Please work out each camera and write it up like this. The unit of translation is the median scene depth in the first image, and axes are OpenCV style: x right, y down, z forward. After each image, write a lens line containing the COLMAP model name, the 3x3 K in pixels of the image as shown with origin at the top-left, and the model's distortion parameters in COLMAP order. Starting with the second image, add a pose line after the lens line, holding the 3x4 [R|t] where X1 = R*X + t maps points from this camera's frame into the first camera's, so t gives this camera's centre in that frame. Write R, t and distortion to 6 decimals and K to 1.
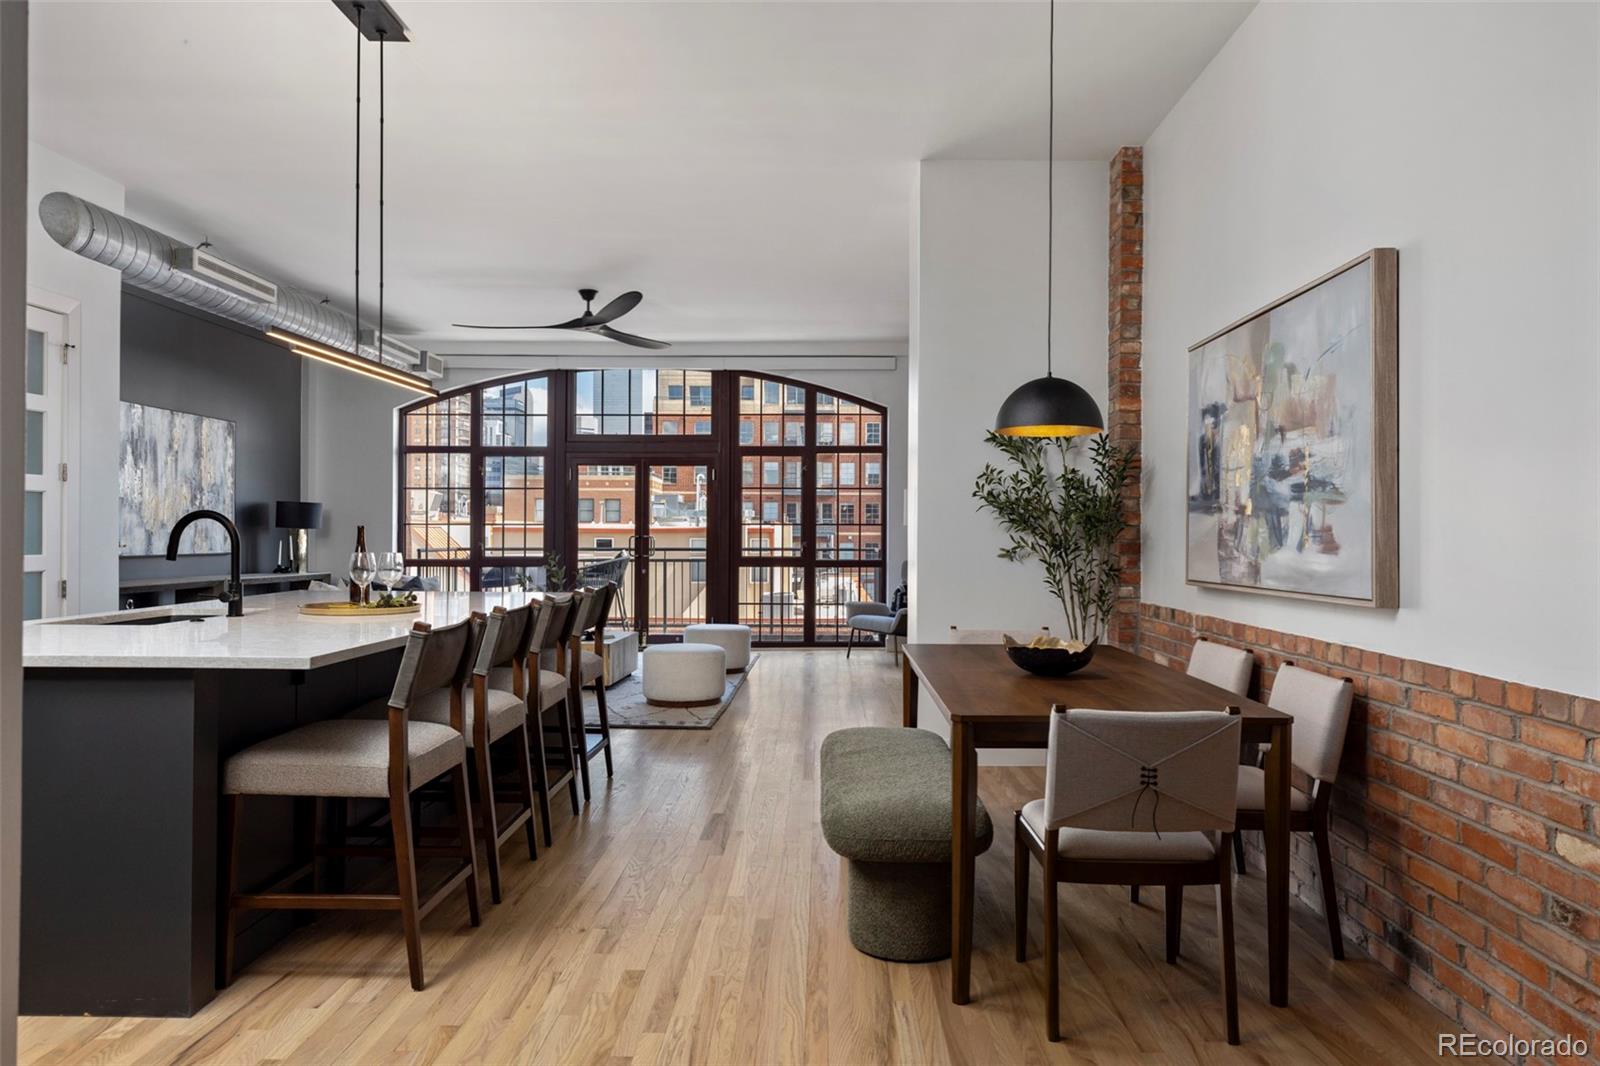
lens RADIAL K [[1011.1, 0, 820.8], [0, 1011.1, 524.0], [0, 0, 1]] dist [0.002705, 0.002630]
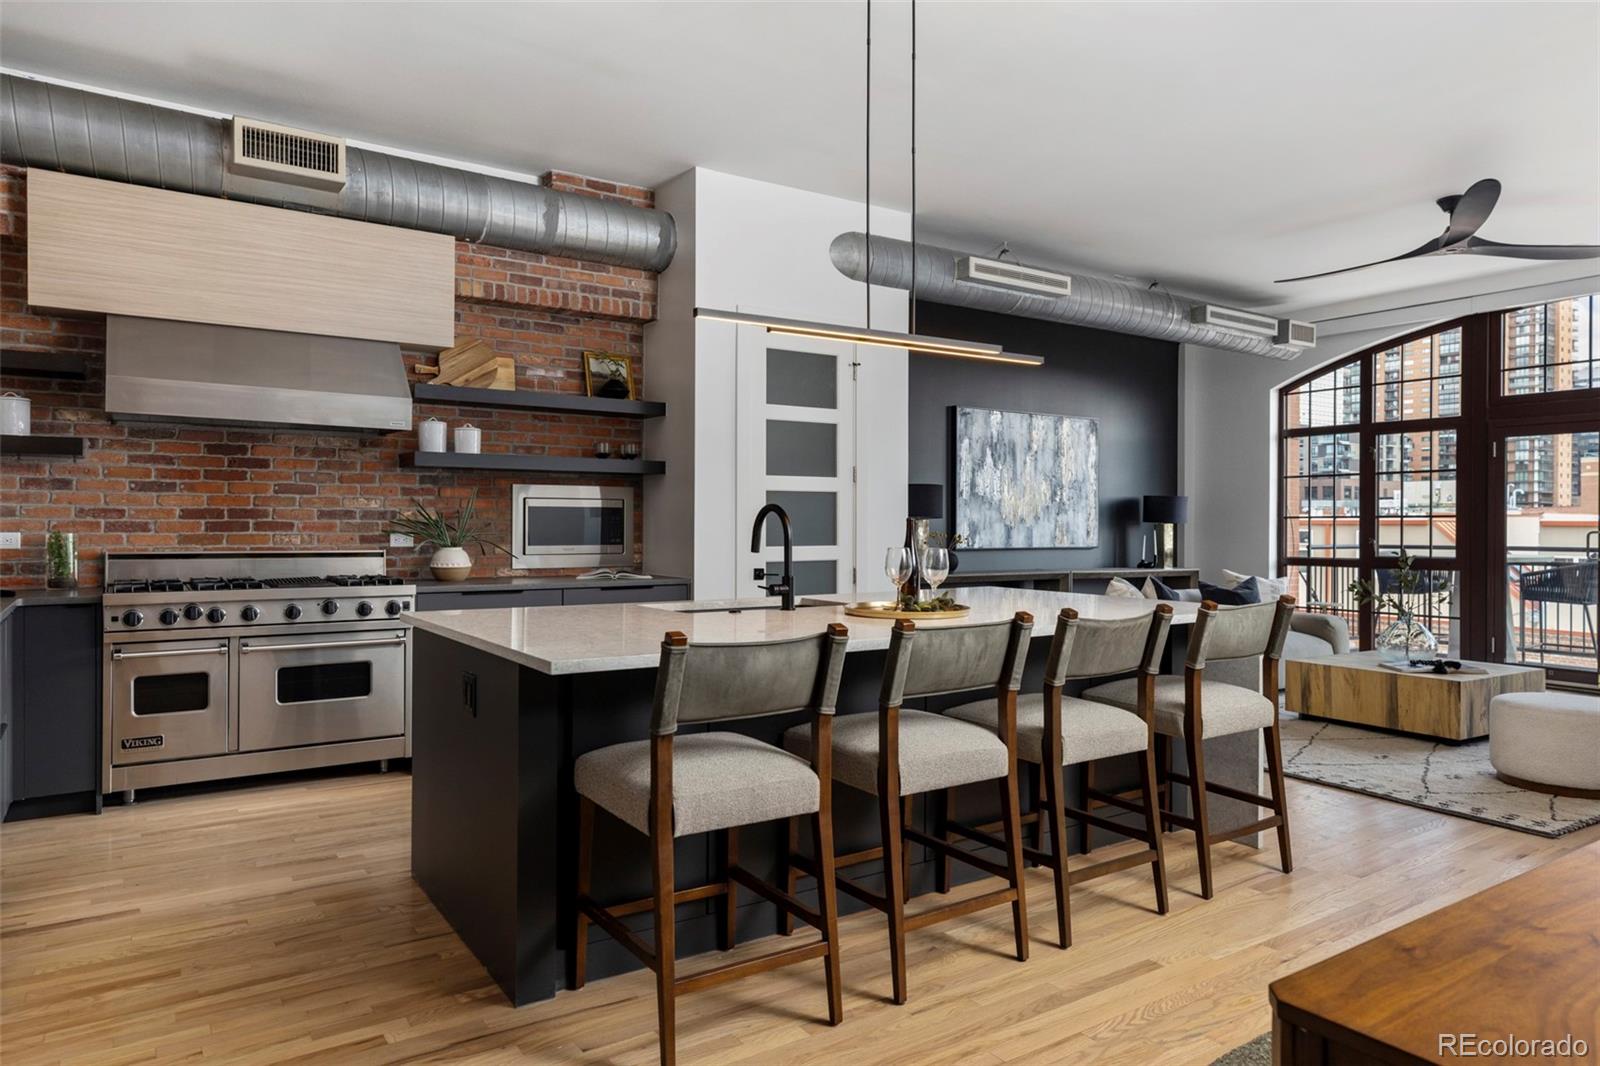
lens RADIAL K [[1011.1, 0, 820.8], [0, 1011.1, 524.0], [0, 0, 1]] dist [0.002705, 0.002630]
pose [[0.577086, -0.004548, -0.816671, 0.101604], [0.008304, 0.999965, 0.000299, 0.002773], [0.816641, -0.006954, 0.577104, 0.186826]]
